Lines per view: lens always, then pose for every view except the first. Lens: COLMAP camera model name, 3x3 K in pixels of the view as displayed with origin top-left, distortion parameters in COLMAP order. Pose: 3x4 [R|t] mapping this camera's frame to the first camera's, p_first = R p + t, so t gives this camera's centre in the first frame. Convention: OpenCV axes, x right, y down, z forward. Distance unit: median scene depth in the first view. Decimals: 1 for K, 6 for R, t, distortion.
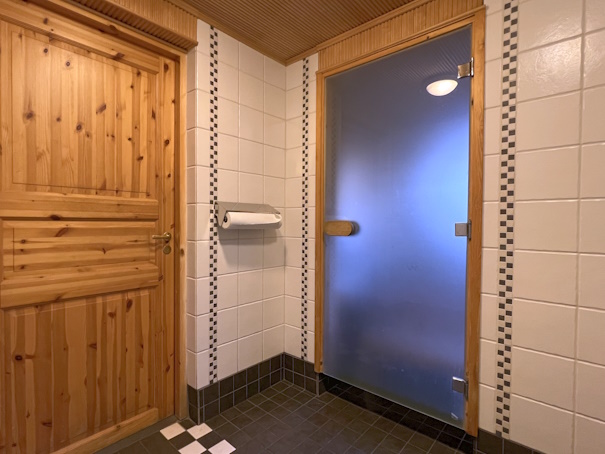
lens RADIAL K [[313.8, 0, 302.5], [0, 313.8, 227.0], [0, 0, 1]] dist [0.000096, 0.000077]
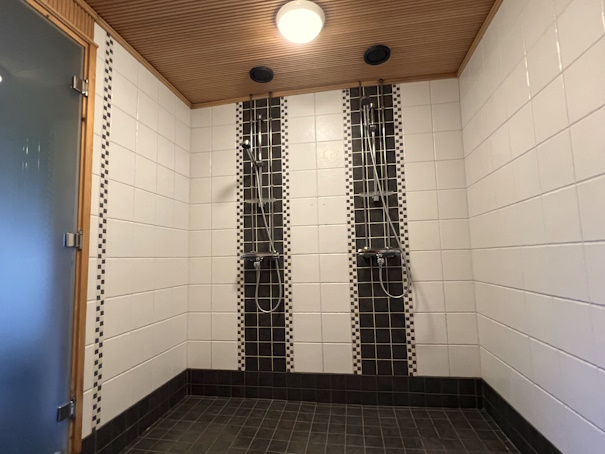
lens RADIAL K [[313.8, 0, 302.5], [0, 313.8, 227.0], [0, 0, 1]] dist [0.000096, 0.000077]
pose [[-0.526915, 0.095848, 0.844496, -0.736529], [0.039393, 0.995307, -0.088385, 0.088325], [-0.849004, -0.013304, -0.528218, 0.975943]]
